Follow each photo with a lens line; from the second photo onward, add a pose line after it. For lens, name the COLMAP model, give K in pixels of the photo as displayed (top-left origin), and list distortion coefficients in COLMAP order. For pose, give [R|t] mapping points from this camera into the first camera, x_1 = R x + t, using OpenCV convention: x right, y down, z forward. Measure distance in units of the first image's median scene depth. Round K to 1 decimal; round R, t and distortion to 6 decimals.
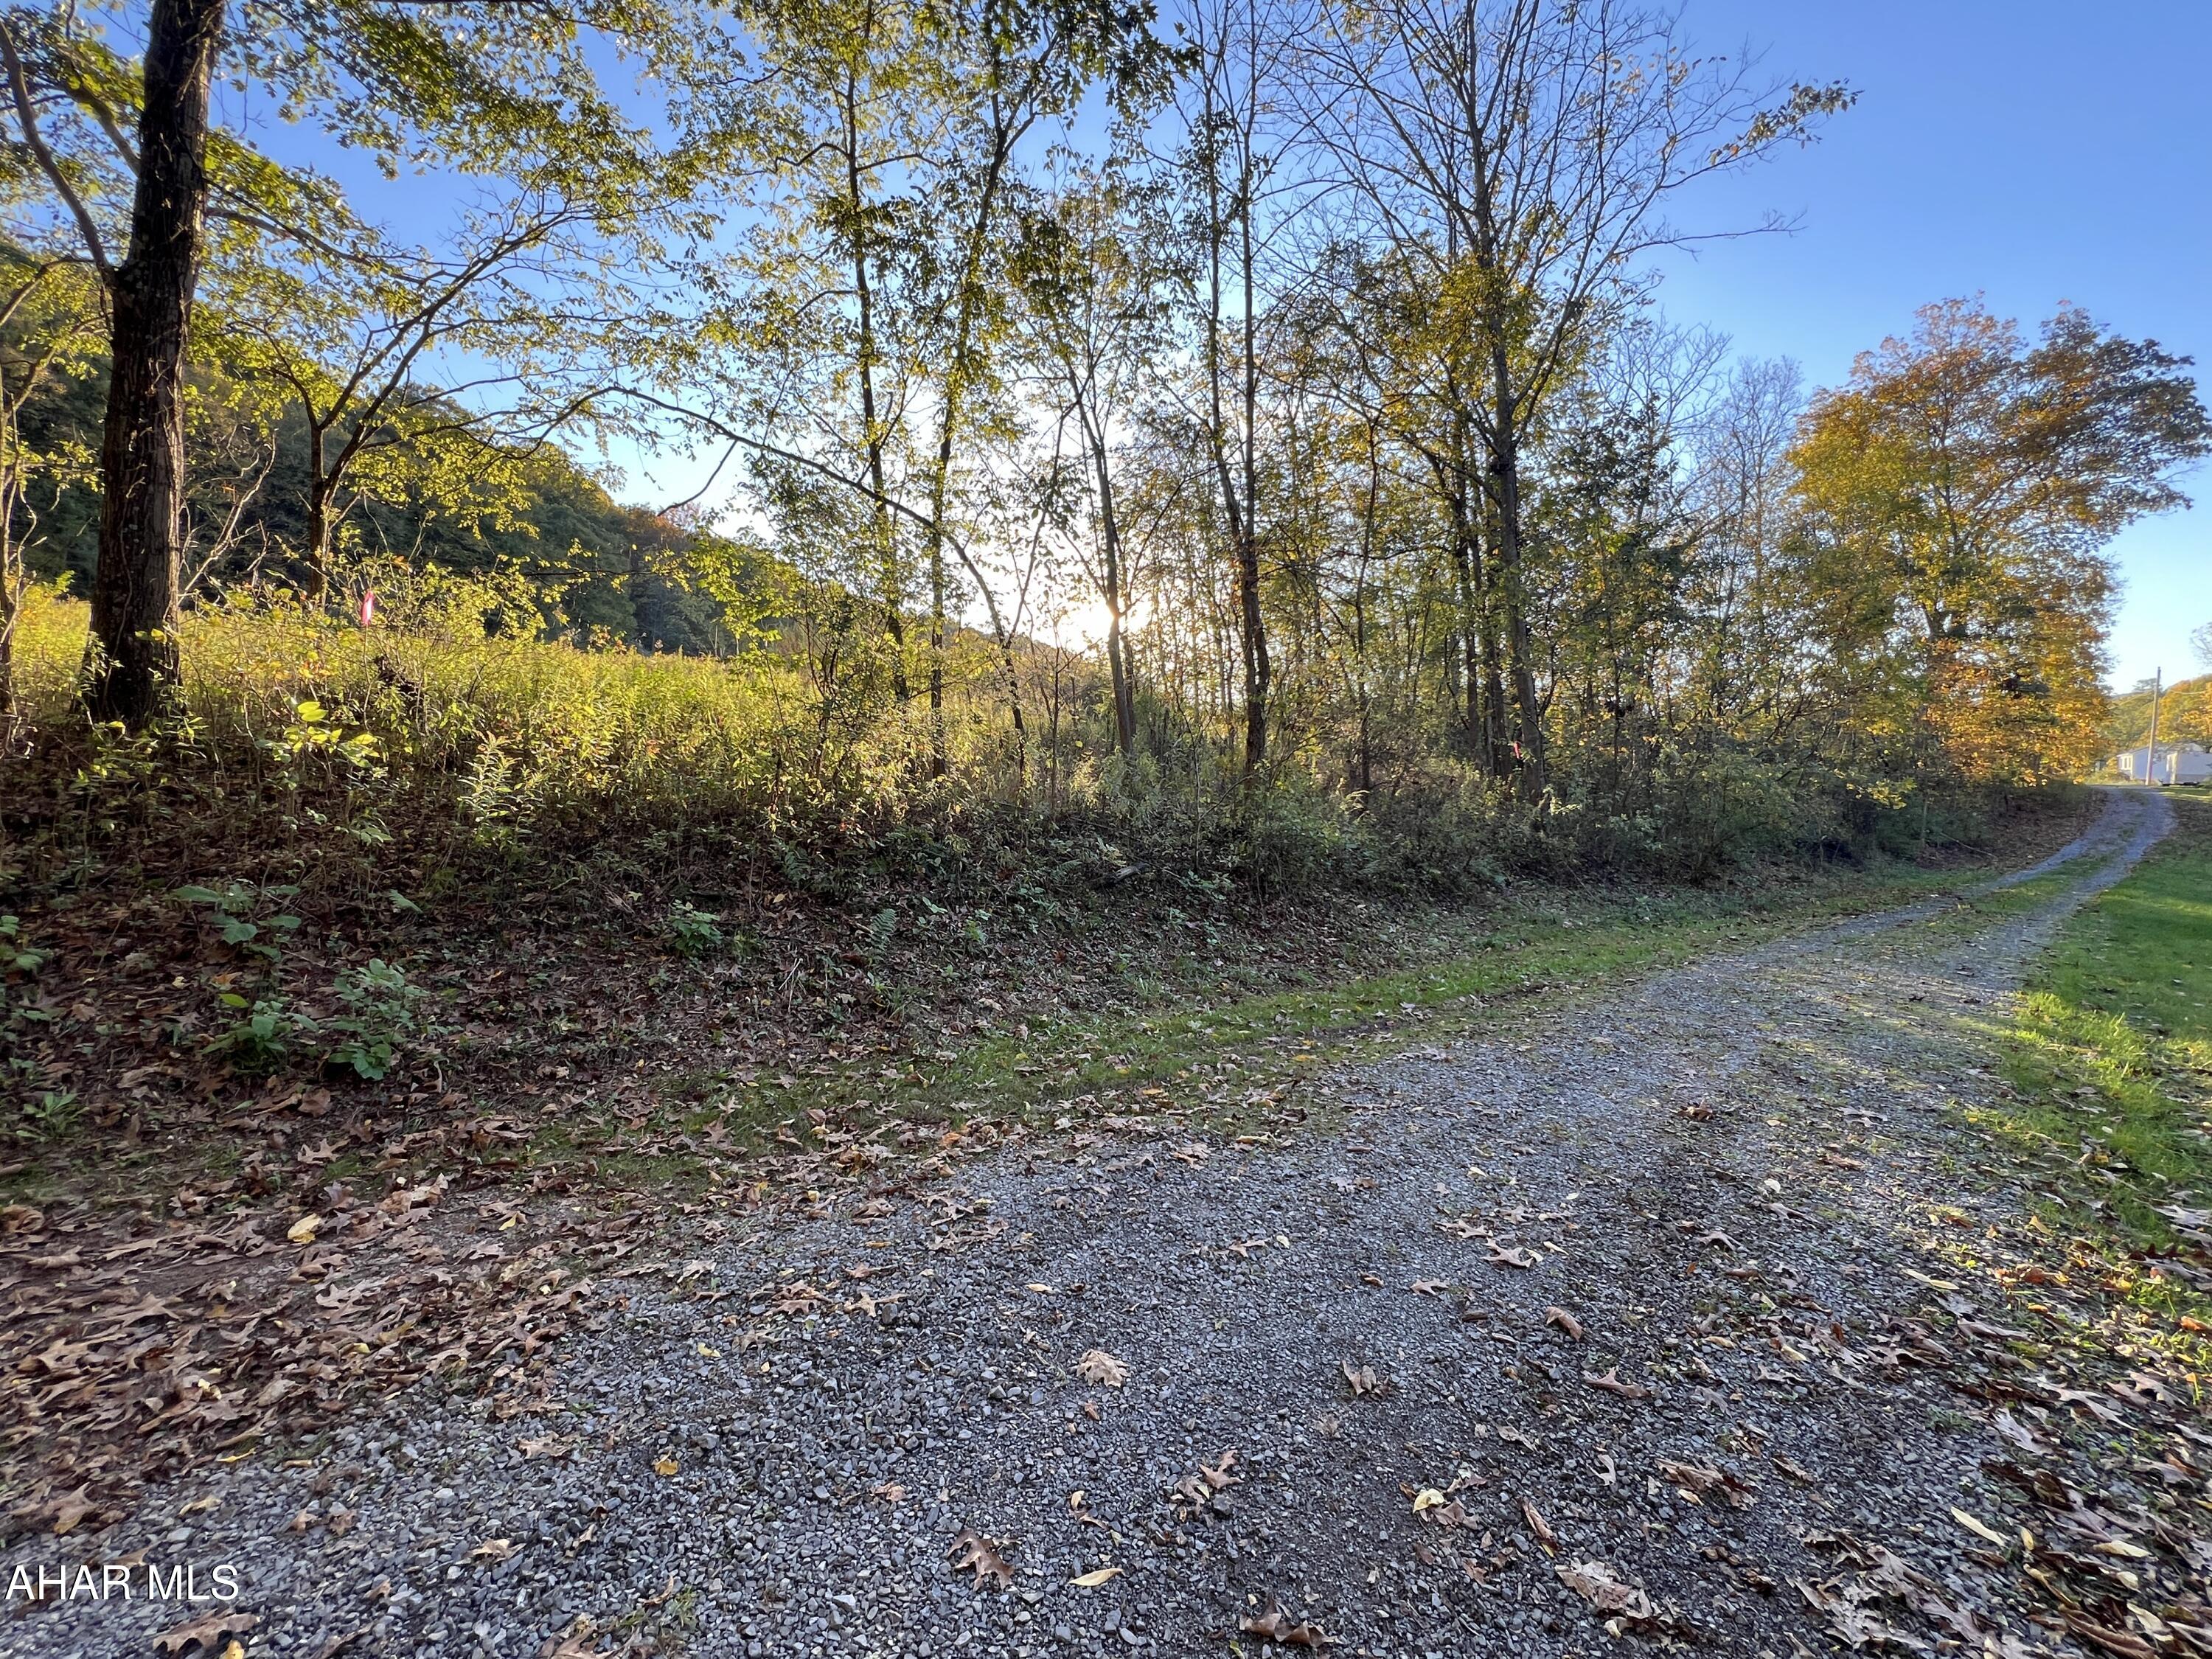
lens RADIAL K [[940.7, 0, 1107.2], [0, 940.7, 821.9], [0, 0, 1]] dist [0.000444, 0.000388]
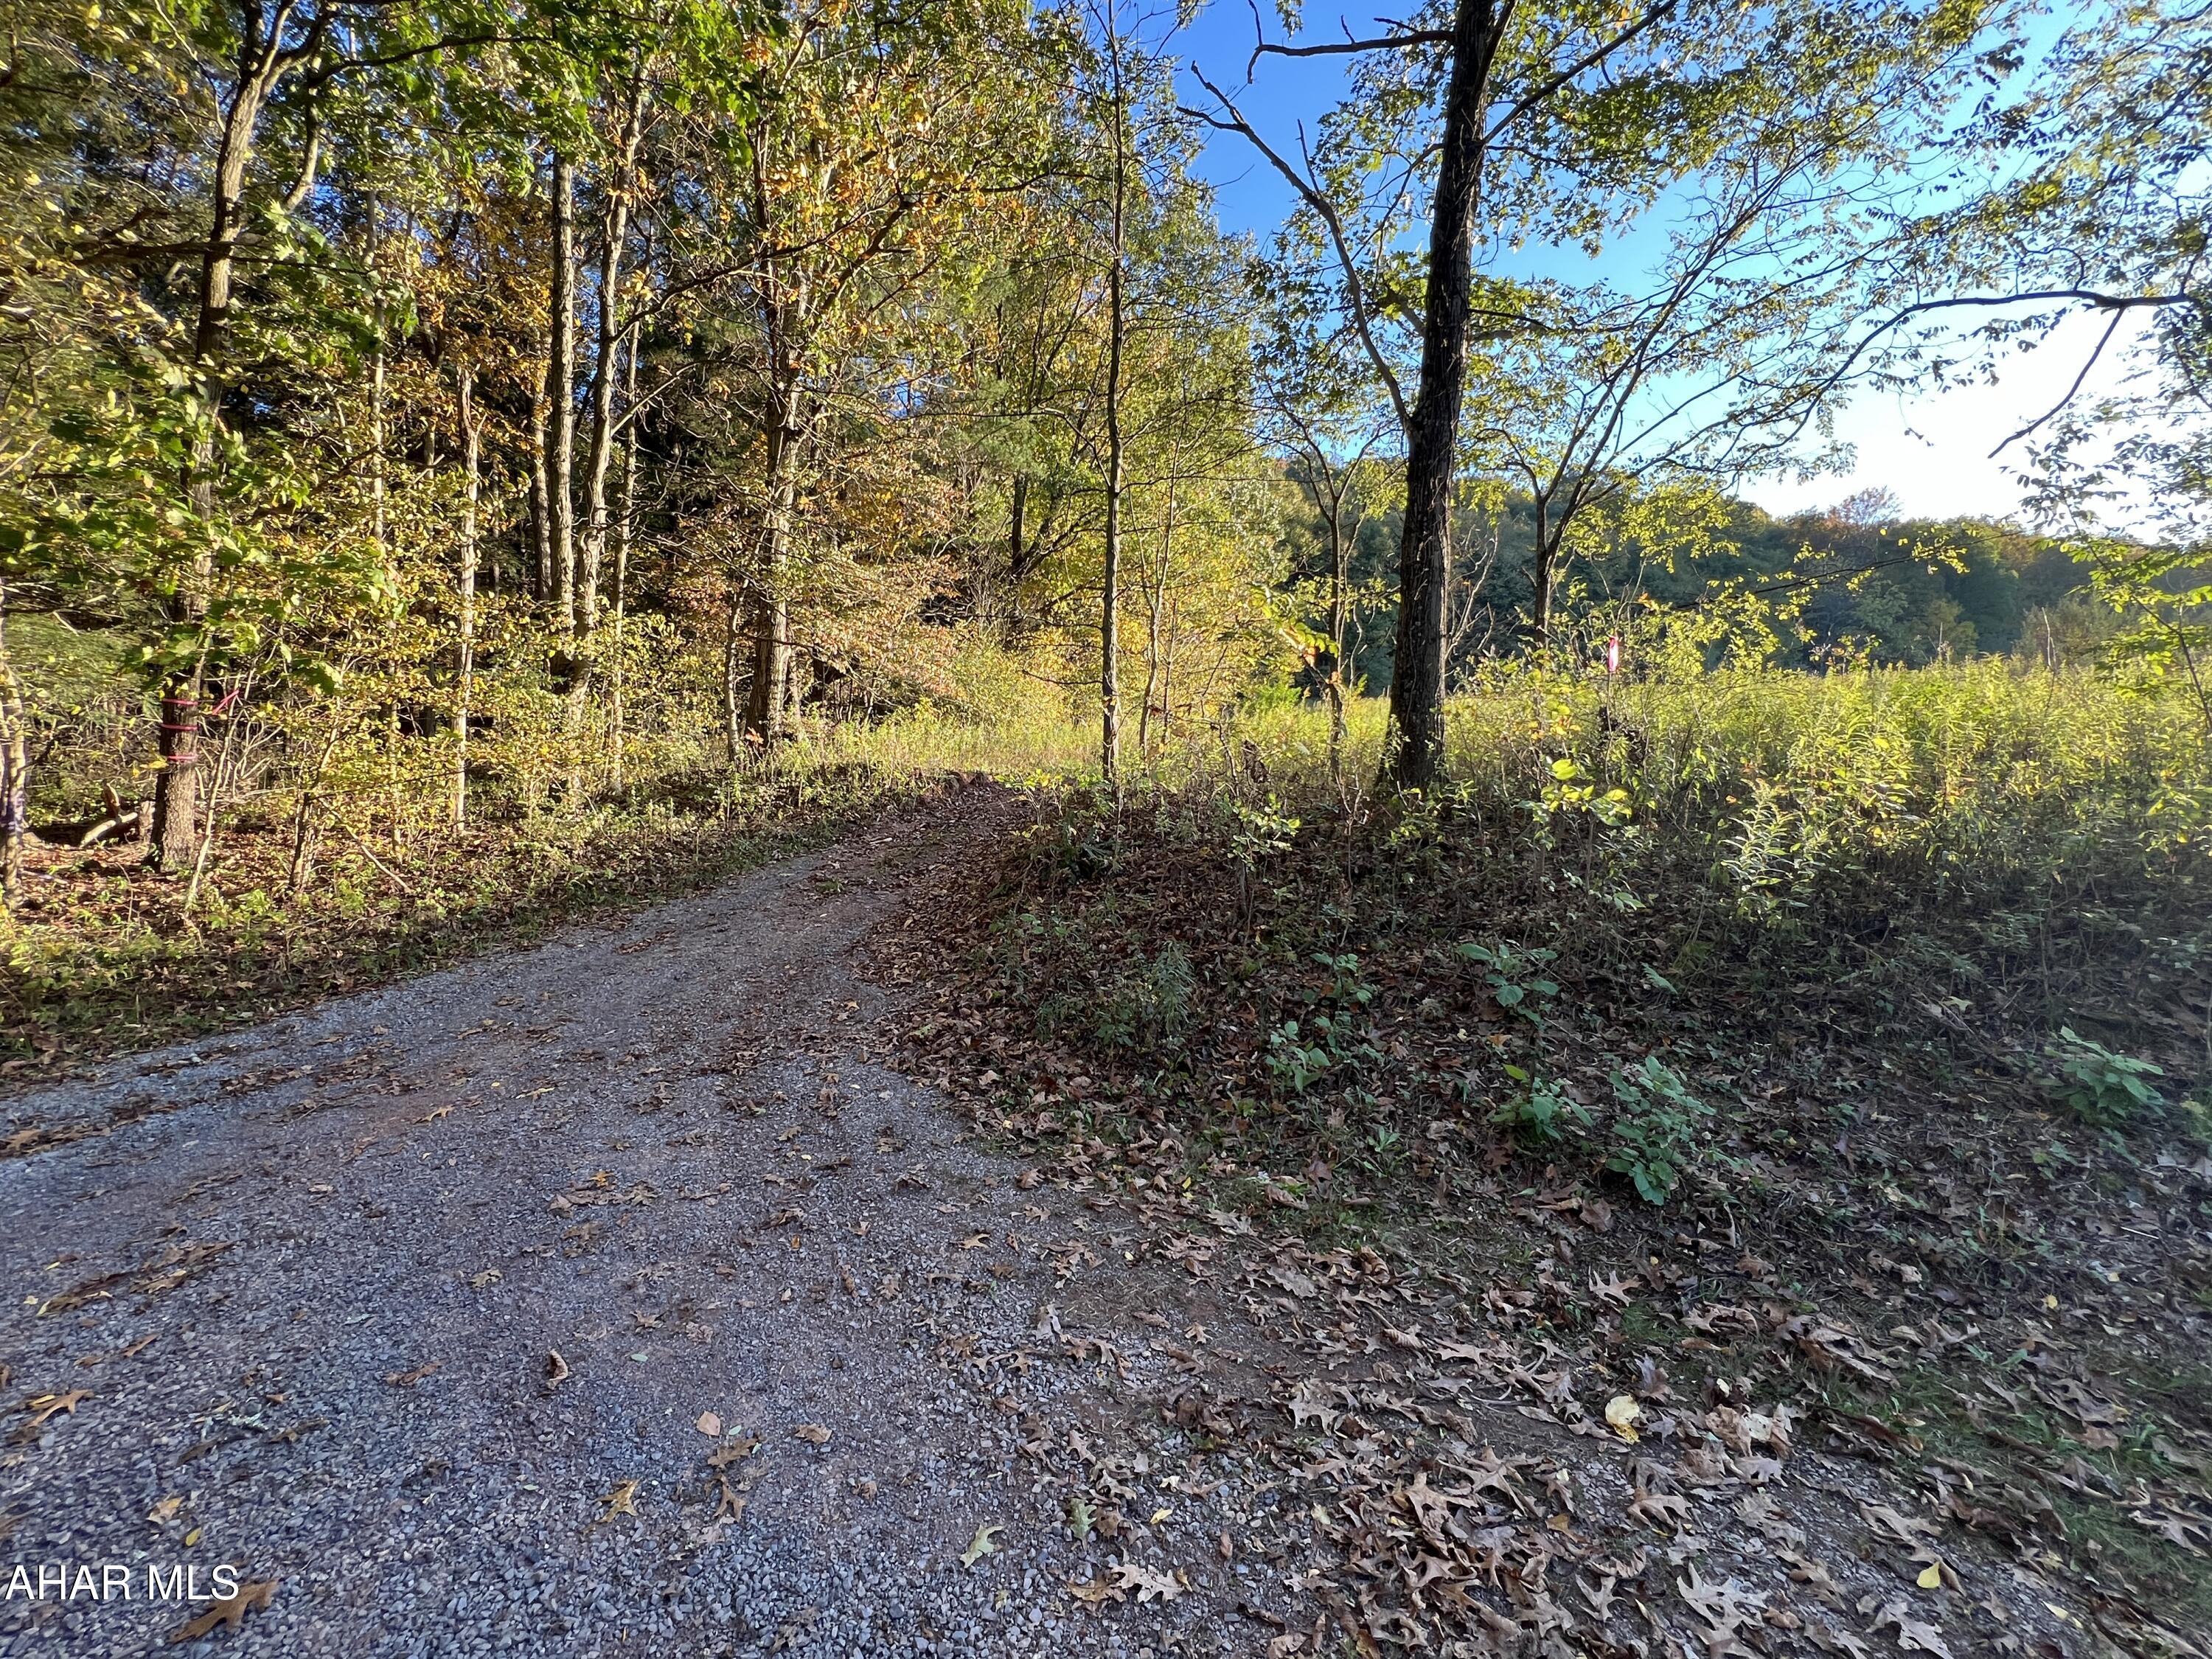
lens RADIAL K [[940.7, 0, 1107.2], [0, 940.7, 821.9], [0, 0, 1]] dist [0.000444, 0.000388]
pose [[0.464330, -0.013351, -0.885562, -0.206643], [-0.024082, 0.999326, -0.027692, -0.024878], [0.885335, 0.034184, 0.463695, 0.134337]]
